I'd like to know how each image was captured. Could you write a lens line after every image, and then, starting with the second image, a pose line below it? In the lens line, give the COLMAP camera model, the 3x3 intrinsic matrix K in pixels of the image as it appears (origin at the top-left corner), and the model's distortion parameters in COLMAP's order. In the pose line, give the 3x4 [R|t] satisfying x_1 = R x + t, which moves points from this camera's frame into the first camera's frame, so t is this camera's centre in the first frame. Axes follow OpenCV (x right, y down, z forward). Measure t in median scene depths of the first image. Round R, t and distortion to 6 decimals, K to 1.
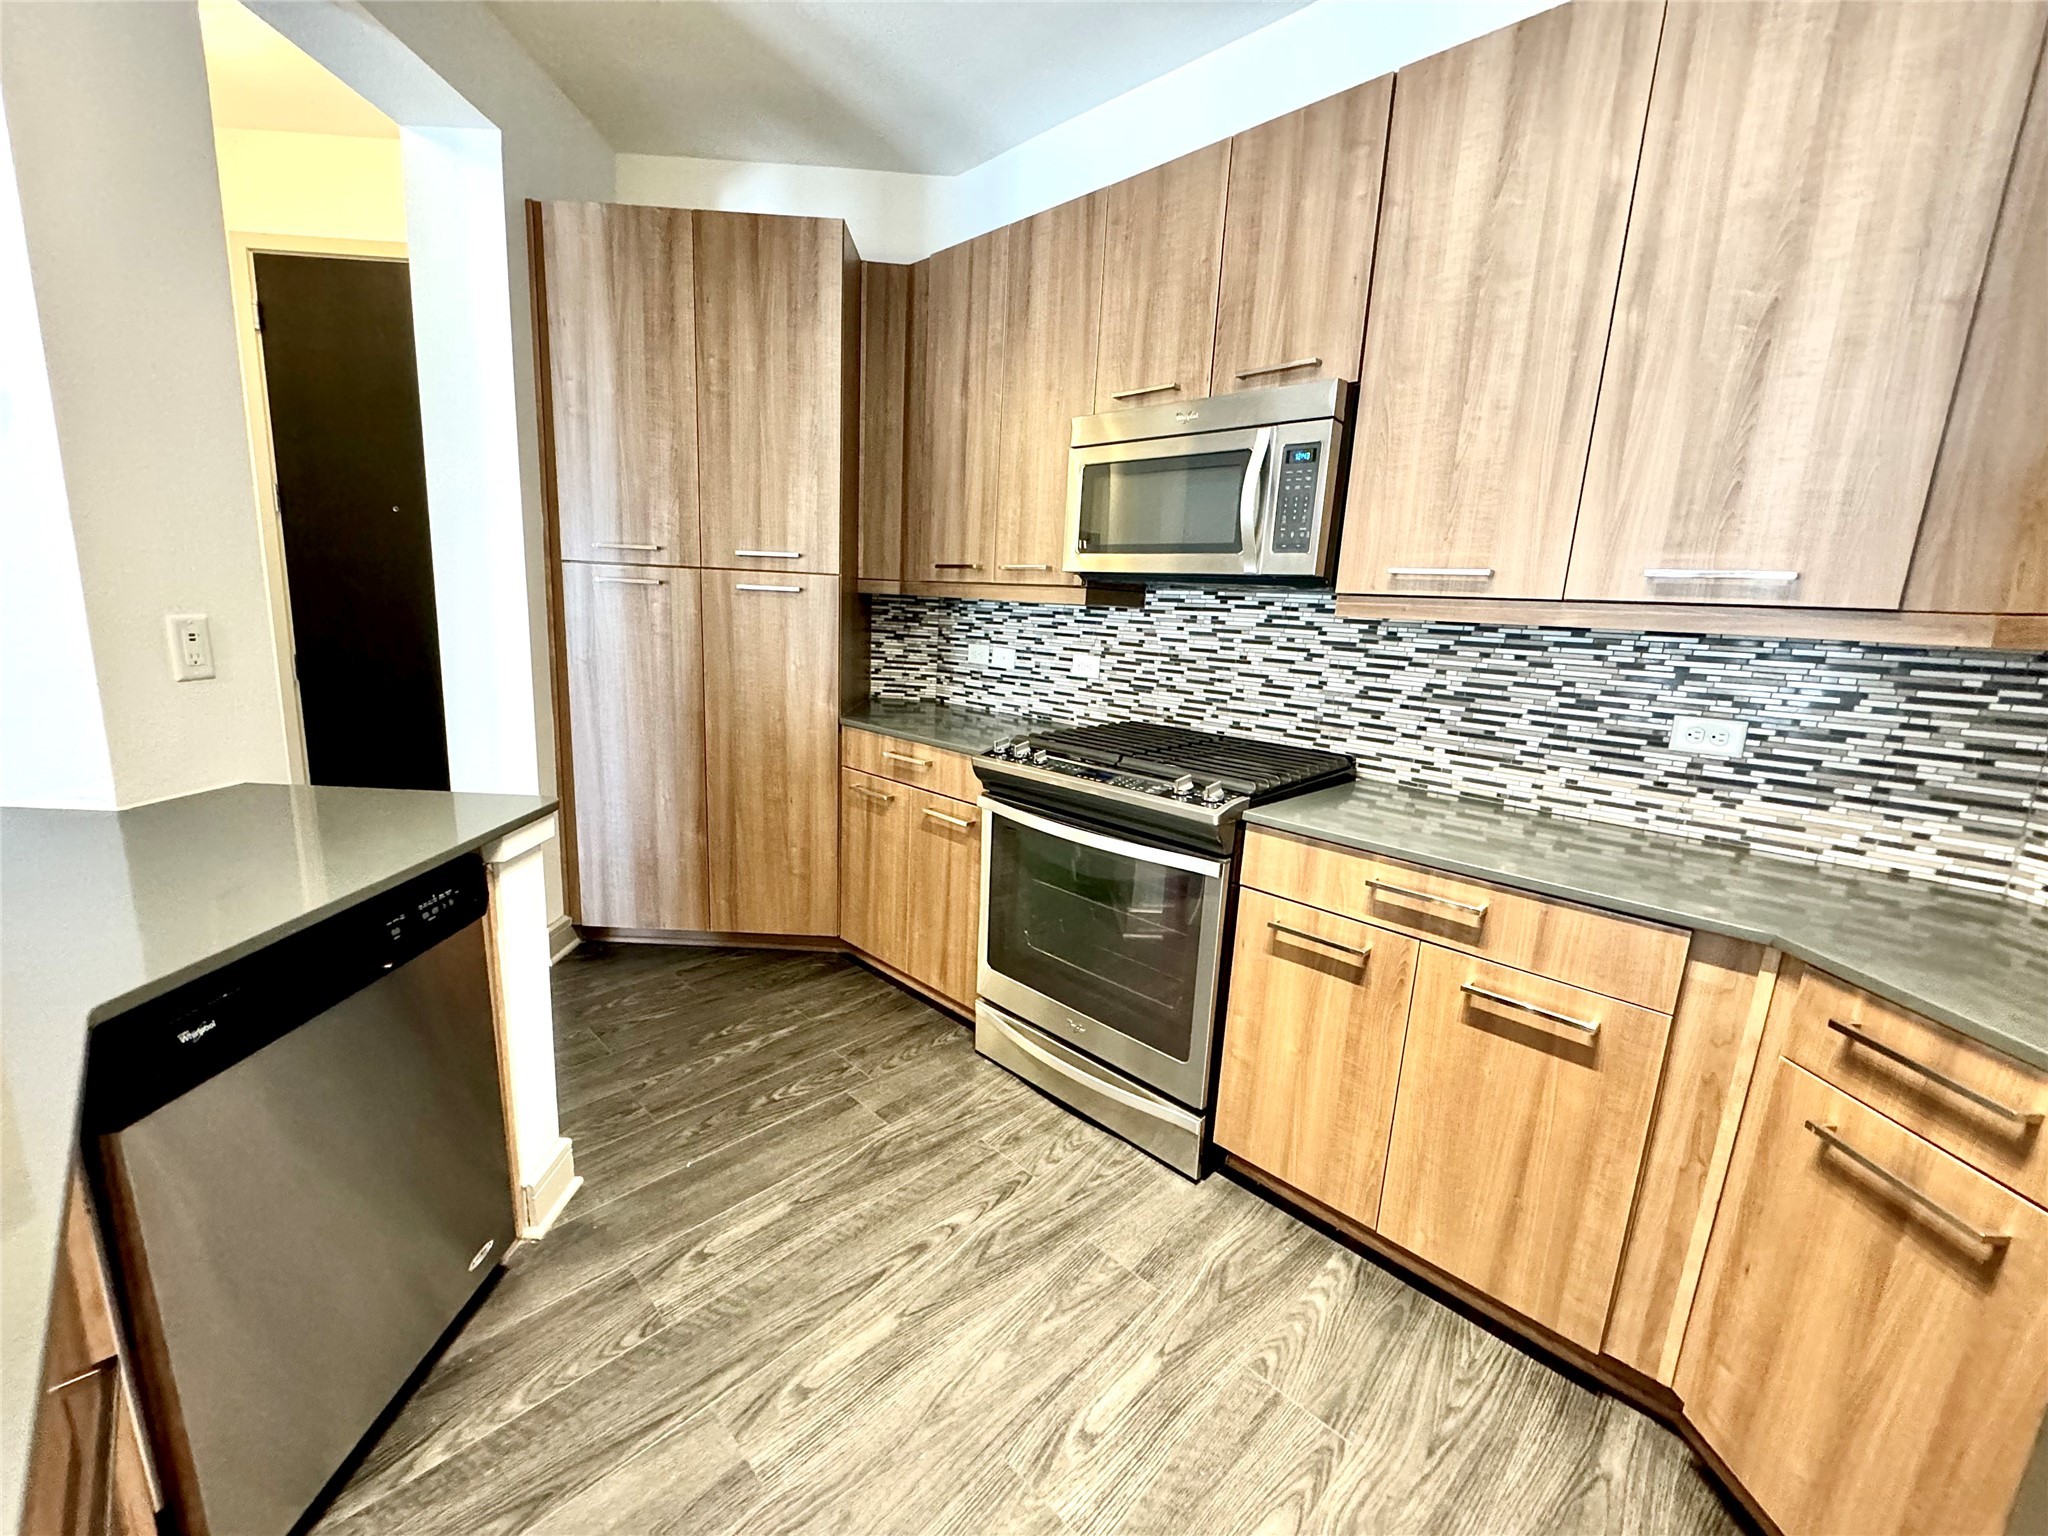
lens RADIAL K [[820.6, 0, 1022.7], [0, 820.6, 765.6], [0, 0, 1]] dist [-0.001809, 0.000057]
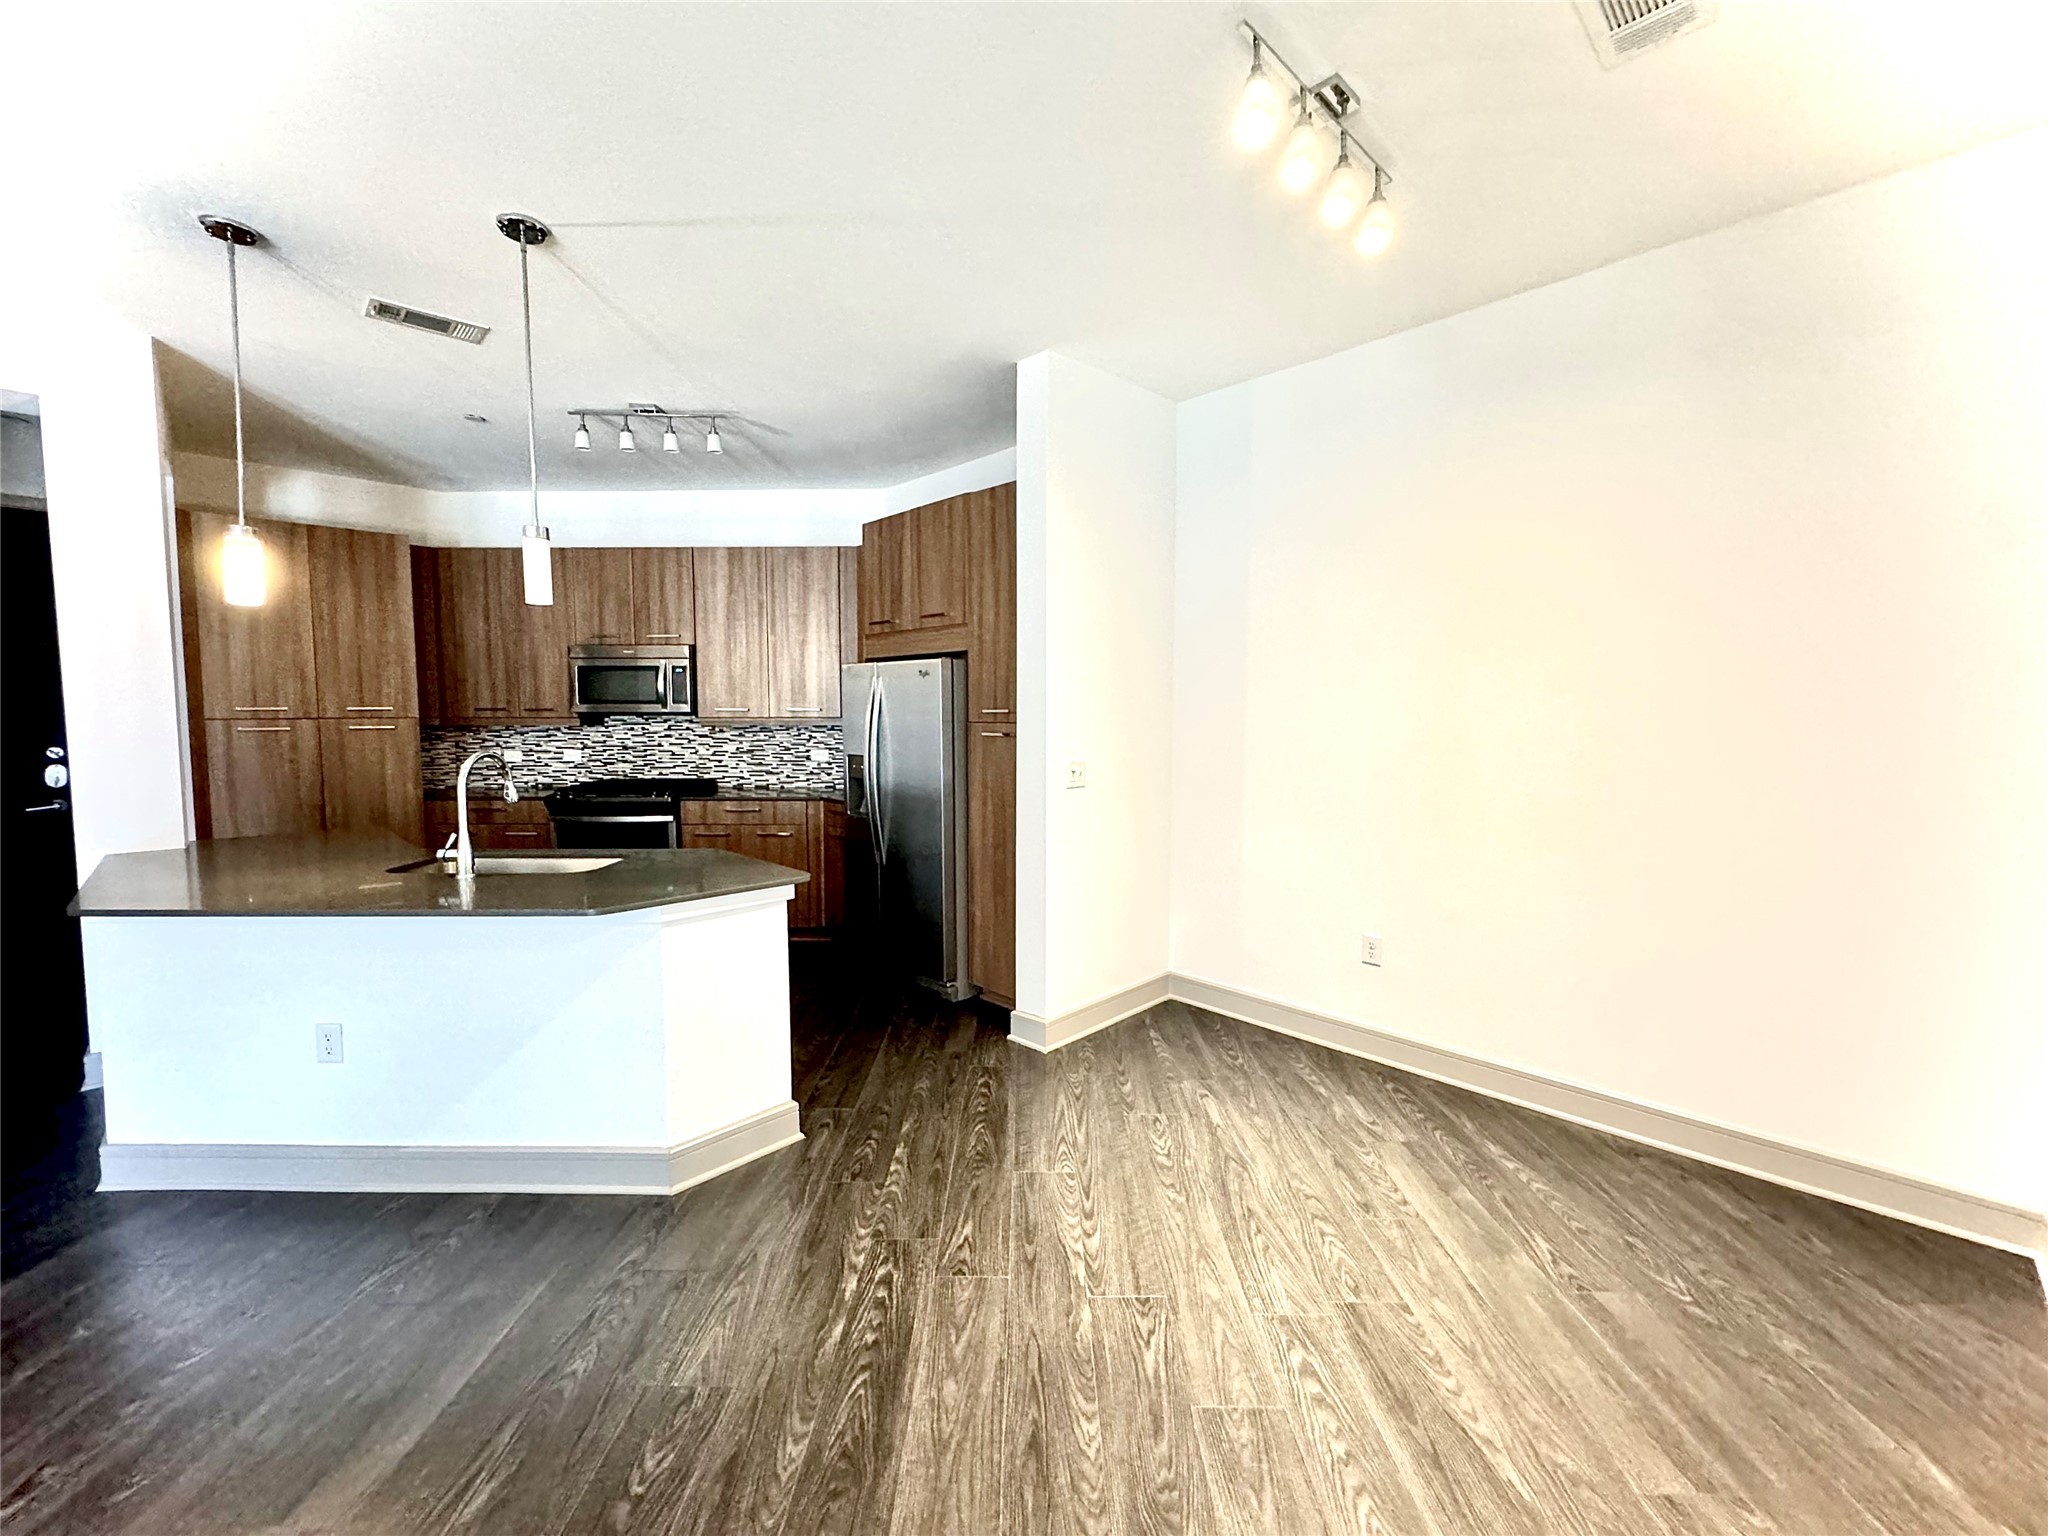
lens RADIAL K [[820.6, 0, 1022.3], [0, 820.6, 768.4], [0, 0, 1]] dist [-0.001809, 0.000057]
pose [[0.723319, -0.101683, 0.682986, -0.653668], [0.170098, 0.984857, -0.033518, 0.211284], [-0.669235, 0.140419, 0.729662, -1.534474]]
